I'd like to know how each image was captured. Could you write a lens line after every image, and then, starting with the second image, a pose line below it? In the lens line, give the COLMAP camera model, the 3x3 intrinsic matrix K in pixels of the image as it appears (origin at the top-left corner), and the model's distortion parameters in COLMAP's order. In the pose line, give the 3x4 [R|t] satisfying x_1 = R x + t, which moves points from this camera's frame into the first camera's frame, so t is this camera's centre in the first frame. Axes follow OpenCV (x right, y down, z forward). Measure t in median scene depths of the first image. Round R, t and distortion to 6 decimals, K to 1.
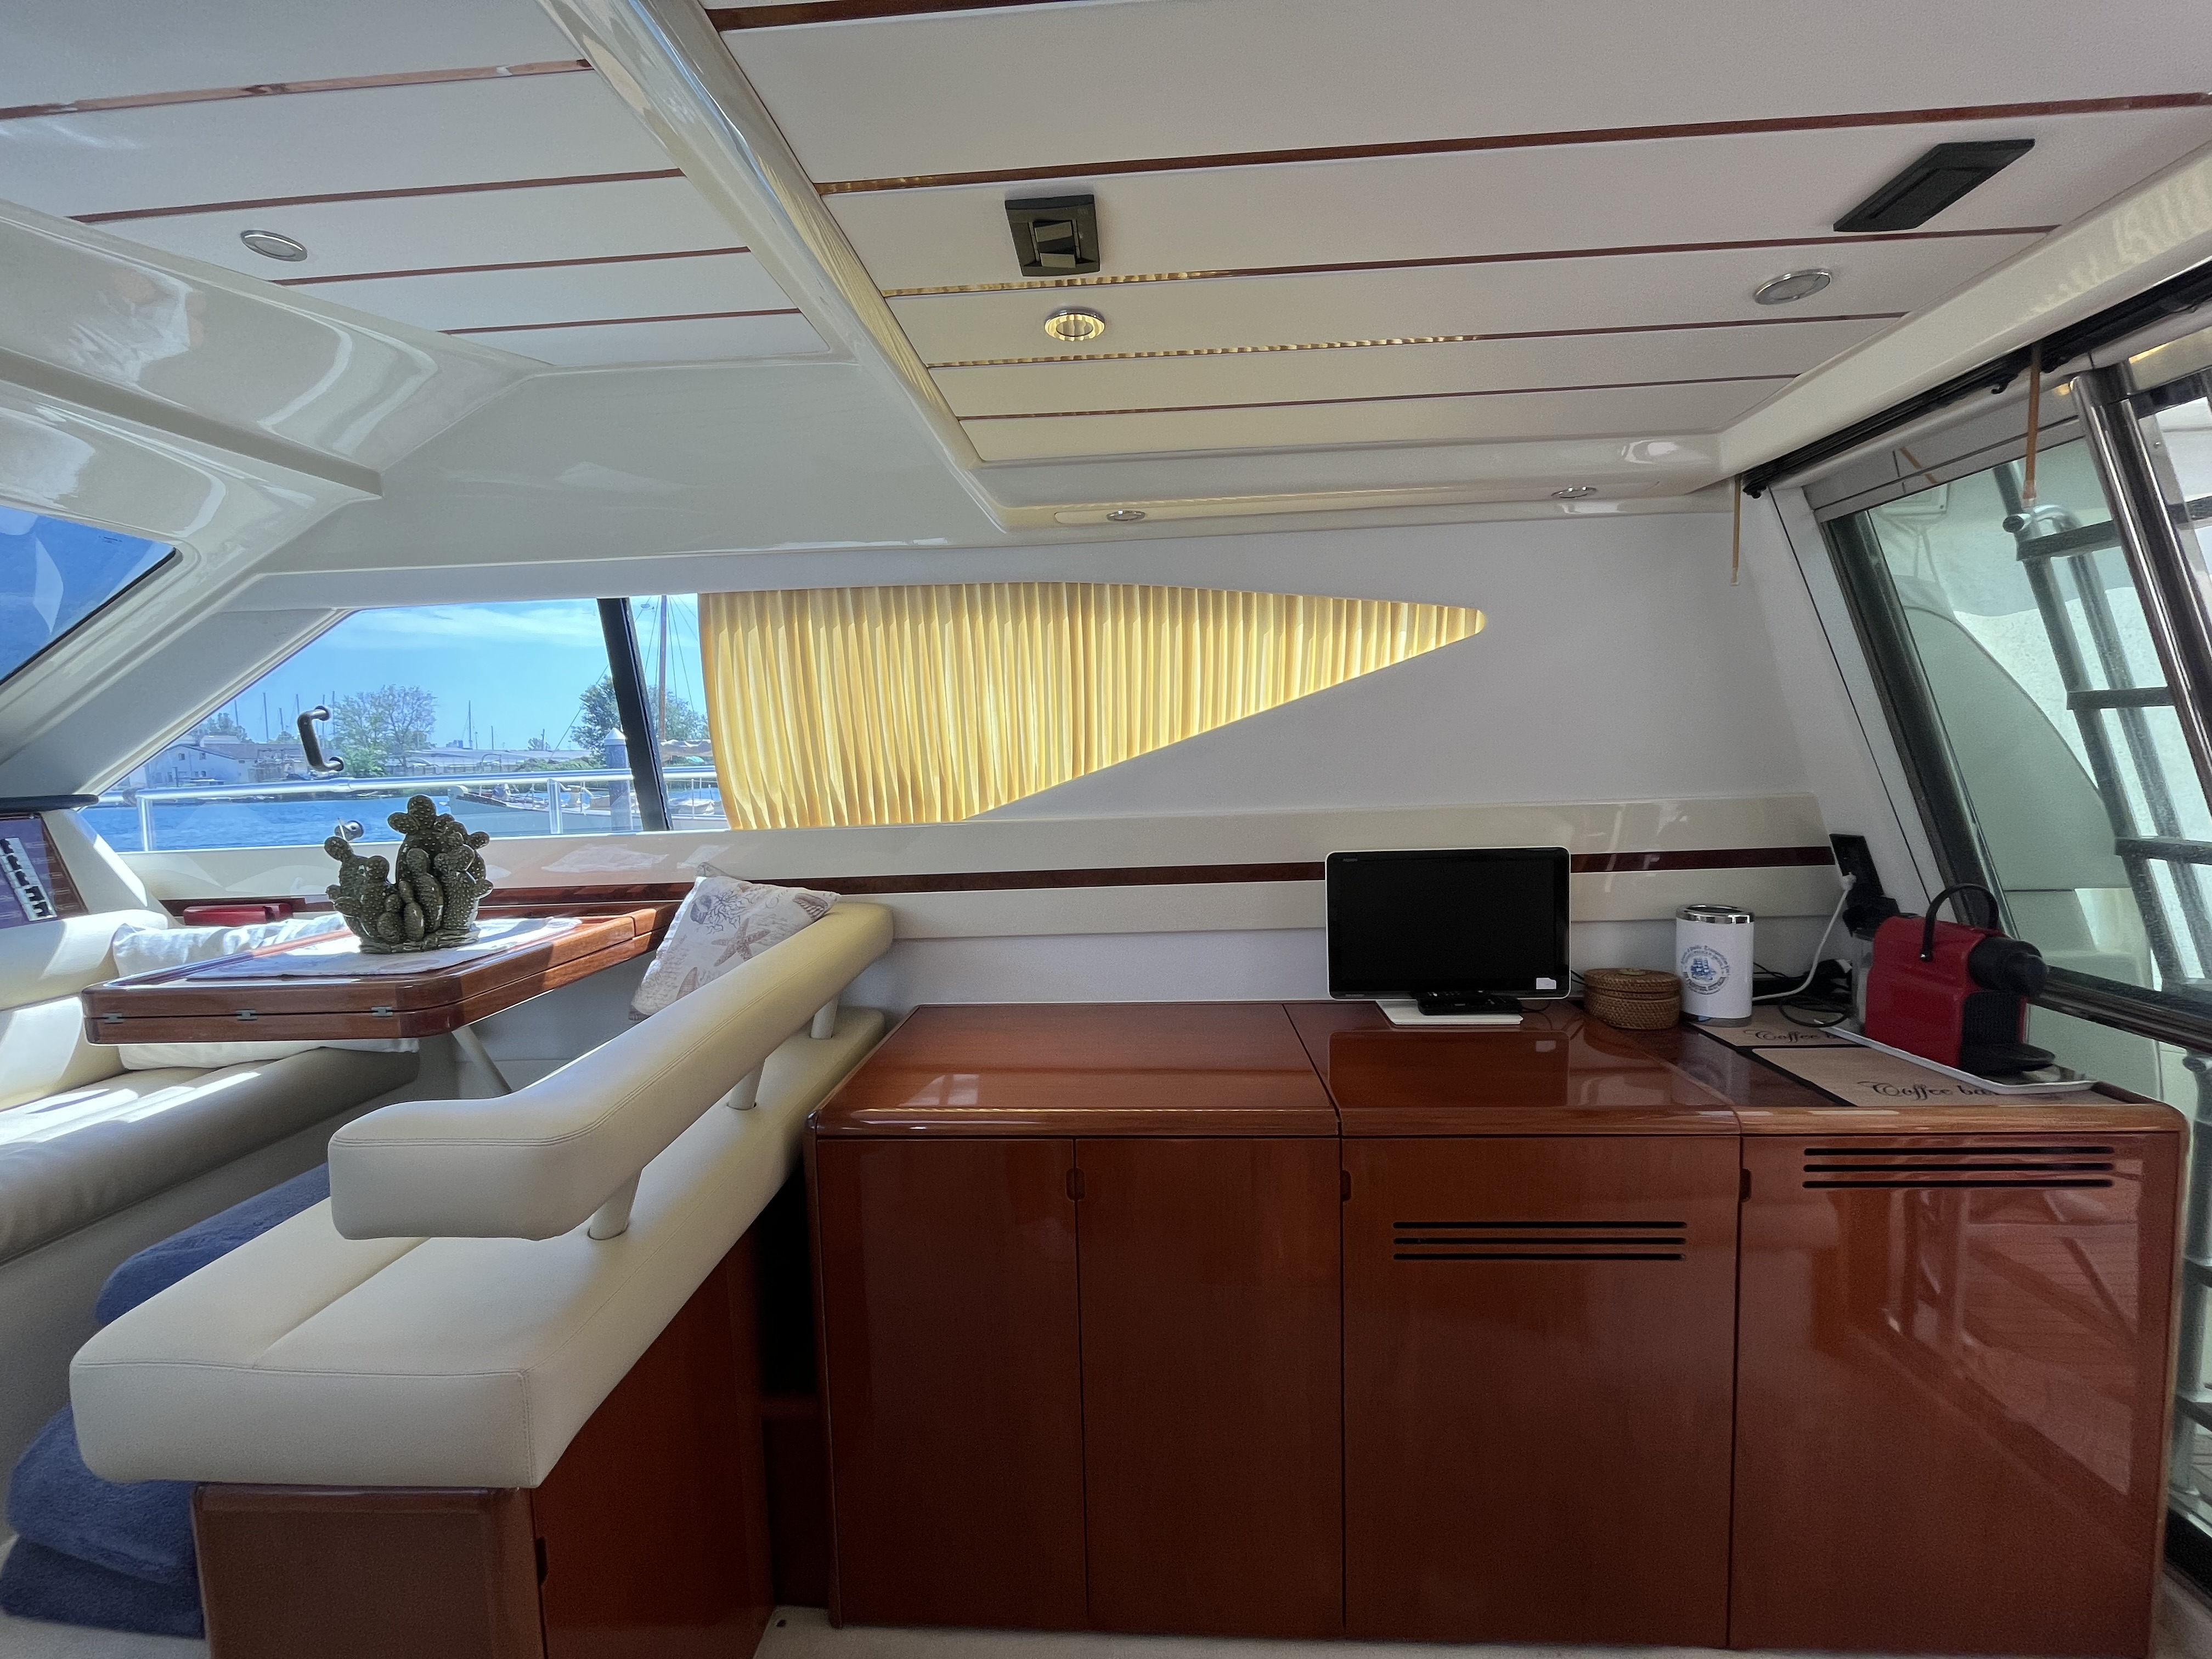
lens RADIAL K [[898.4, 0, 1102.8], [0, 898.4, 828.3], [0, 0, 1]] dist [-0.005376, 0.000419]
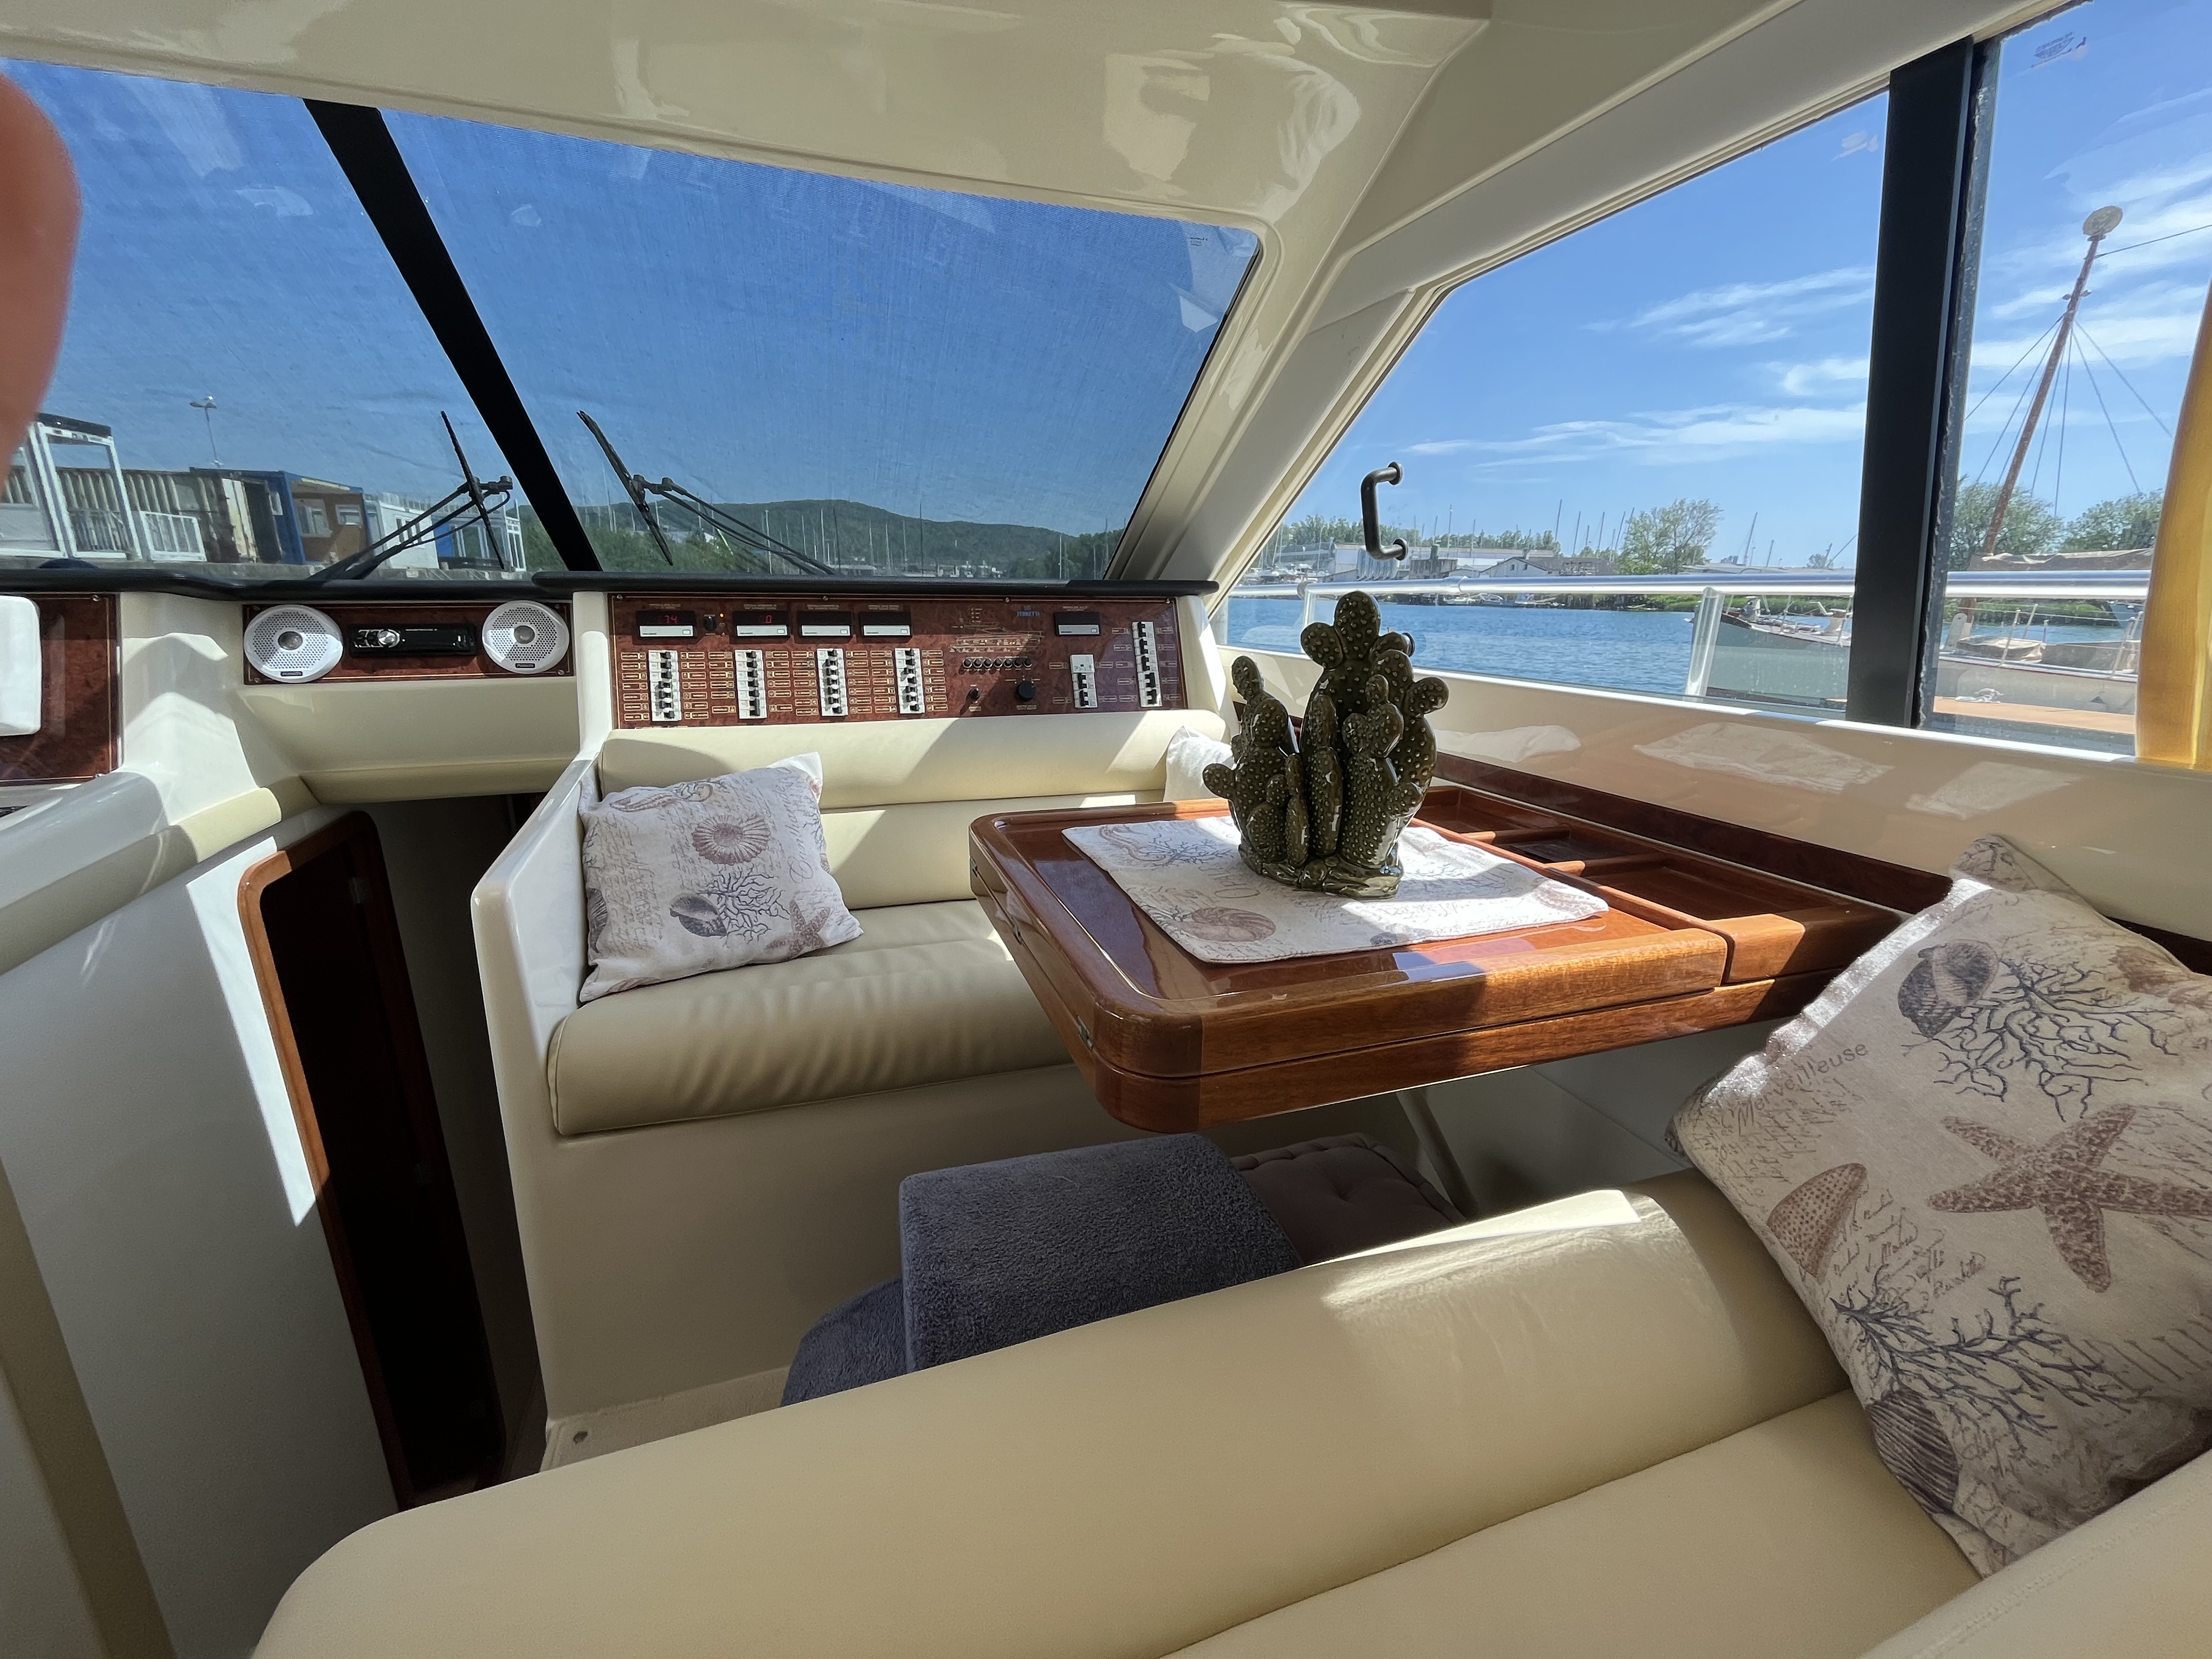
lens RADIAL K [[898.4, 0, 1102.8], [0, 898.4, 828.3], [0, 0, 1]] dist [-0.005376, 0.000419]
pose [[0.351672, 0.276535, -0.894346, -0.275938], [-0.095270, 0.960984, 0.259678, -0.022999], [0.931263, -0.006117, 0.364297, 0.587226]]
